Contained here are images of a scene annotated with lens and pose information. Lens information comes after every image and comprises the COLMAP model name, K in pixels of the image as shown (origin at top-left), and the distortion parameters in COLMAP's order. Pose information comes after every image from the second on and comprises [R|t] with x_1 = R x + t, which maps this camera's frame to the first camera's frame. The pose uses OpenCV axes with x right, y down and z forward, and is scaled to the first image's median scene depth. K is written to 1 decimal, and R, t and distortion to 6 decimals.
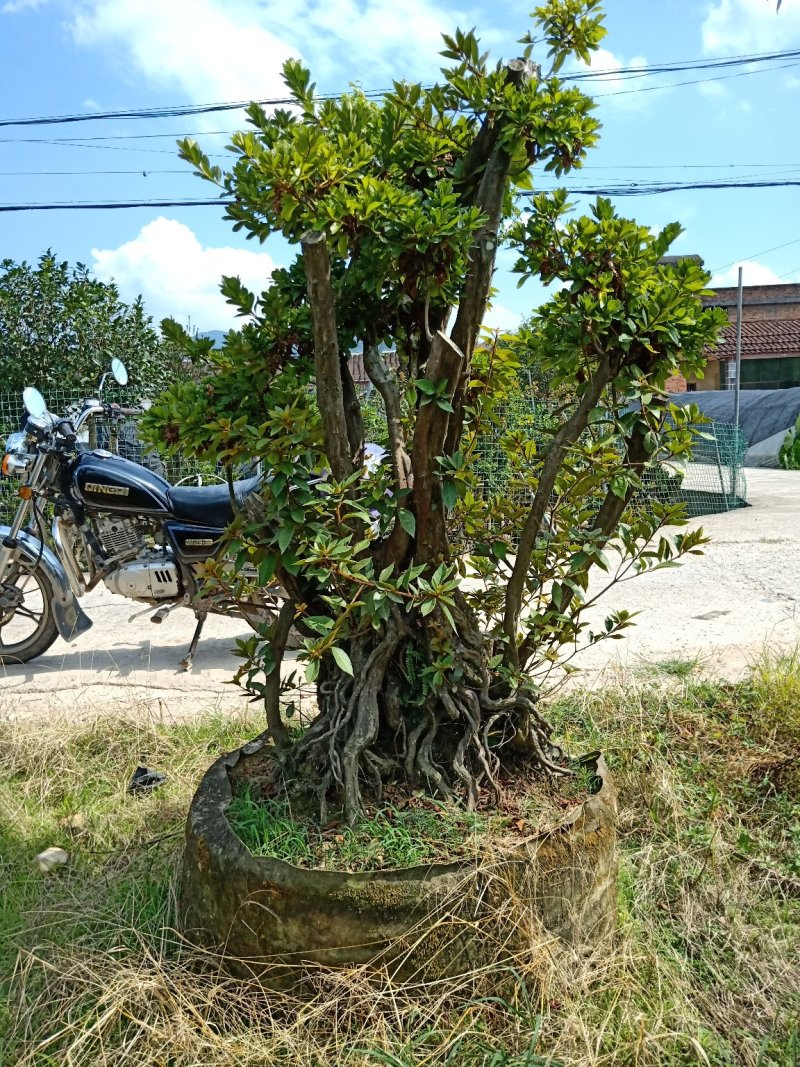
lens RADIAL K [[825.4, 0, 400.0], [0, 825.4, 517.2], [0, 0, 1]] dist [0.046329, -0.013309]
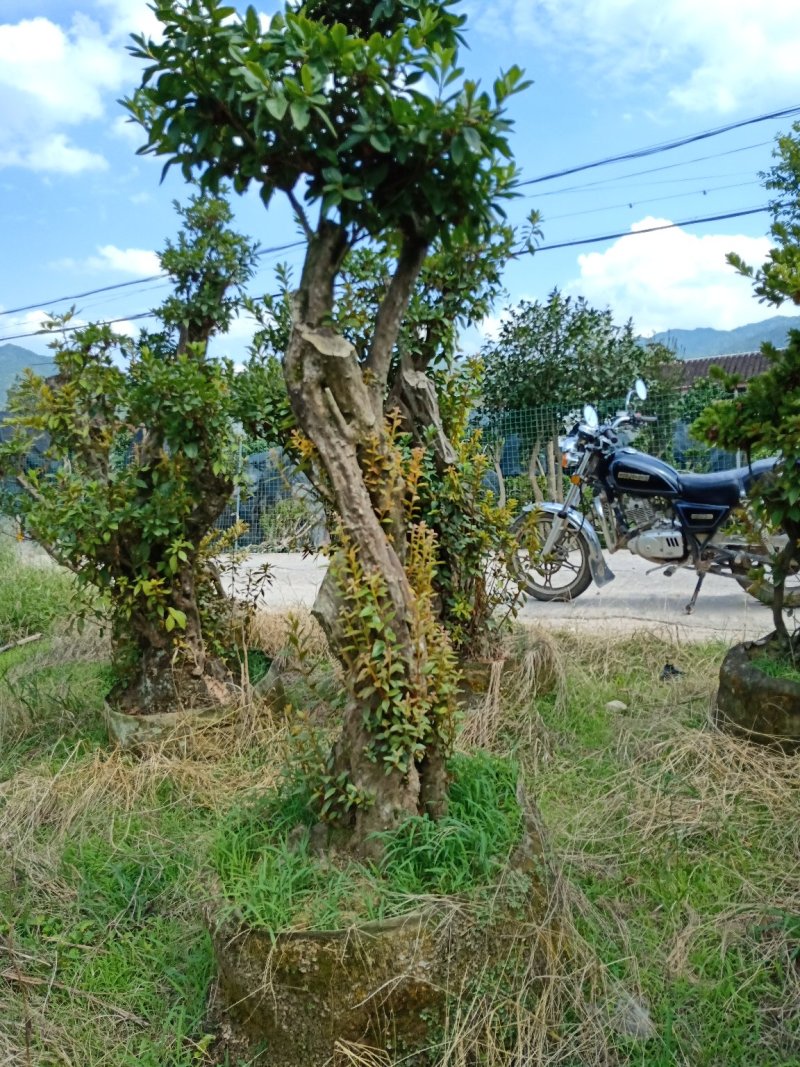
lens RADIAL K [[825.4, 0, 400.0], [0, 825.4, 517.2], [0, 0, 1]] dist [0.046329, -0.013309]
pose [[0.861714, 0.020753, -0.506970, 0.011739], [-0.021967, 0.999752, 0.003587, 0.035686], [0.506919, 0.008046, 0.861956, -0.364523]]
